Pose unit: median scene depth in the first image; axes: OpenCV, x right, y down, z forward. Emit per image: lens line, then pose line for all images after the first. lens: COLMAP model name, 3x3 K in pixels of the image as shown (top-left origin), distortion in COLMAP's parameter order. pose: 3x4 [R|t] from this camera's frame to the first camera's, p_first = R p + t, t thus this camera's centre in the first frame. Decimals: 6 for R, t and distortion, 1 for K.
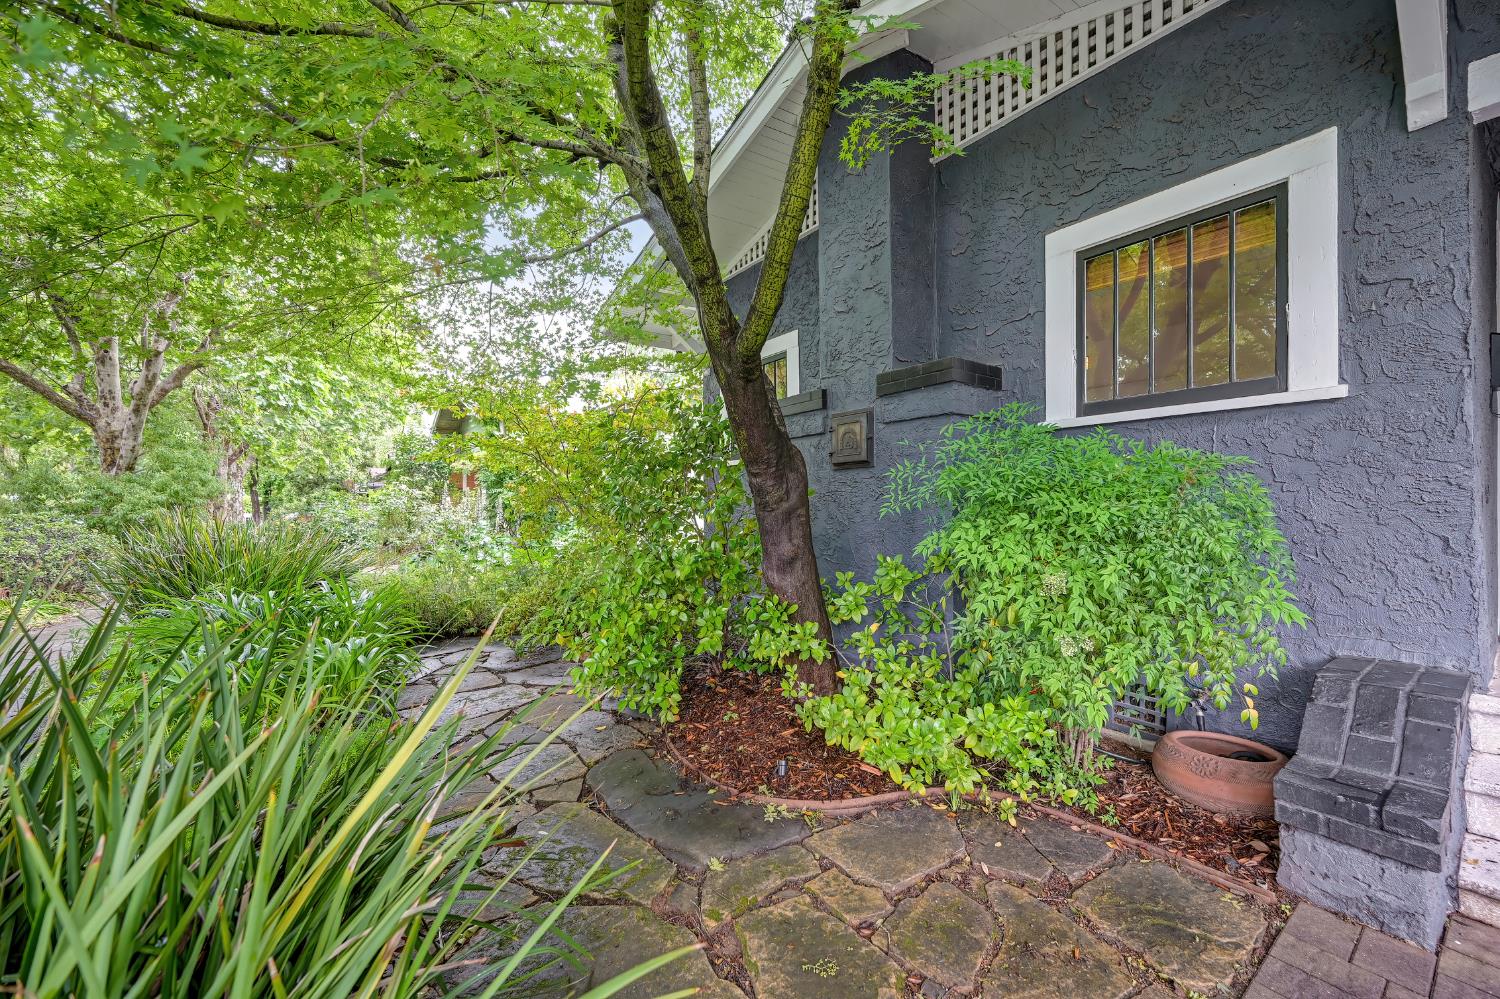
lens RADIAL K [[598.8, 0, 754.1], [0, 598.8, 508.0], [0, 0, 1]] dist [-0.000070, 0.000119]
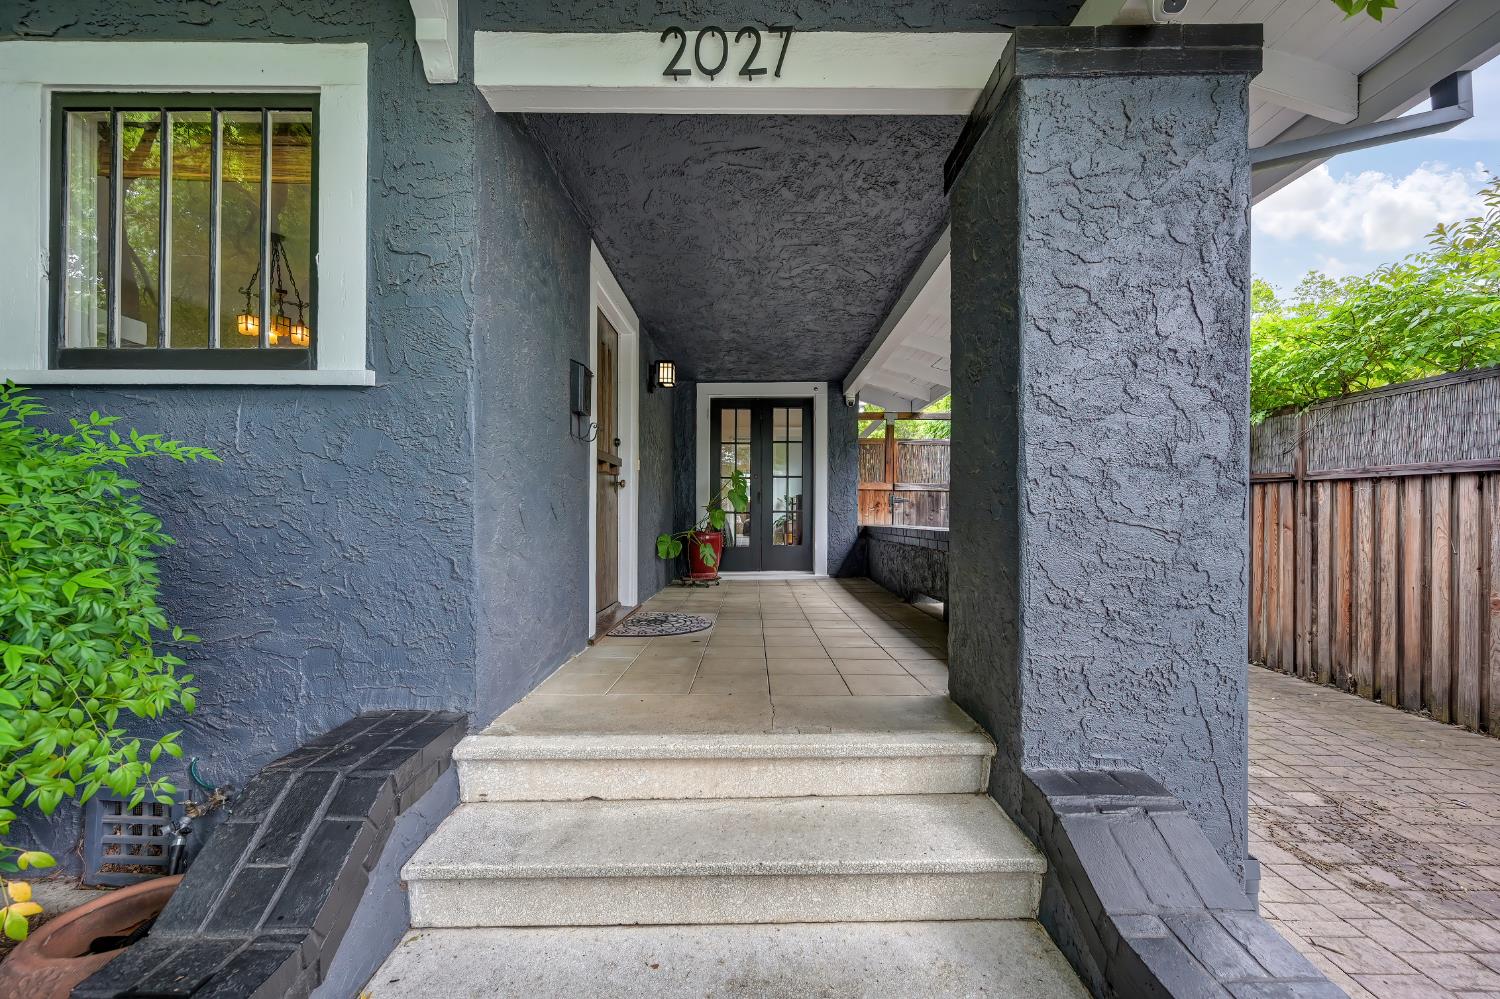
lens RADIAL K [[599.0, 0, 757.8], [0, 599.0, 514.8], [0, 0, 1]] dist [-0.001121, -0.000181]
pose [[0.587885, 0.008714, 0.808898, 0.531938], [-0.006753, 0.999960, -0.005865, -0.011283], [-0.808916, -0.002014, 0.587920, 0.096879]]
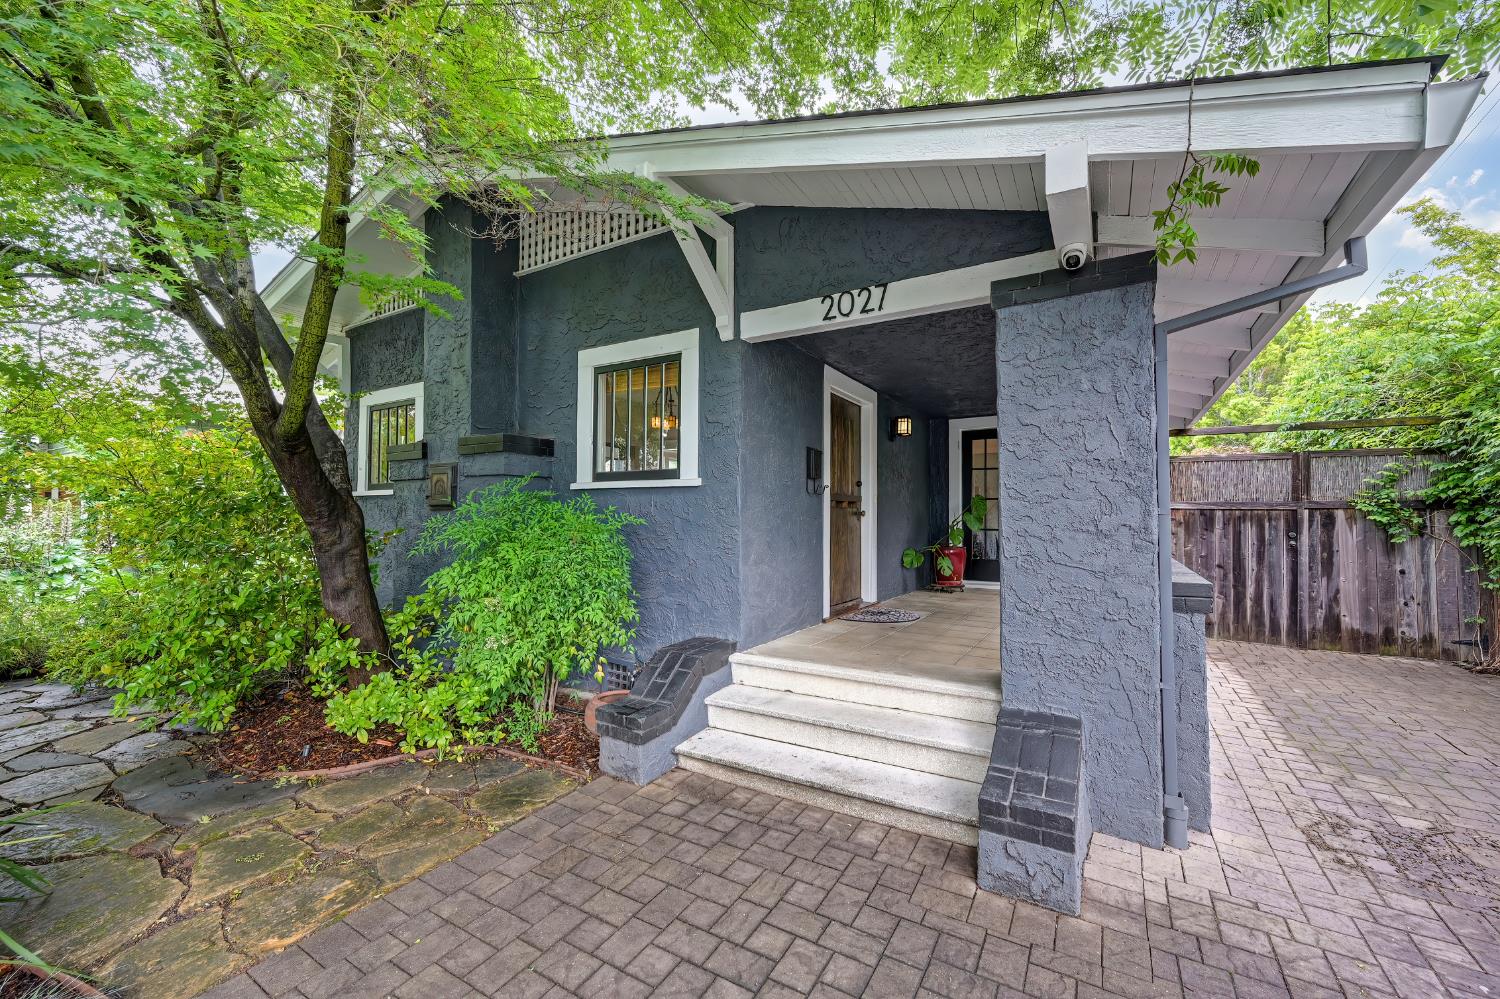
lens RADIAL K [[599.1, 0, 750.8], [0, 599.1, 503.8], [0, 0, 1]] dist [0.000283, 0.000225]
pose [[0.922869, 0.017831, 0.384702, 0.378434], [-0.010100, 0.999705, -0.022108, -0.079680], [-0.384982, 0.016518, 0.922776, -0.530013]]
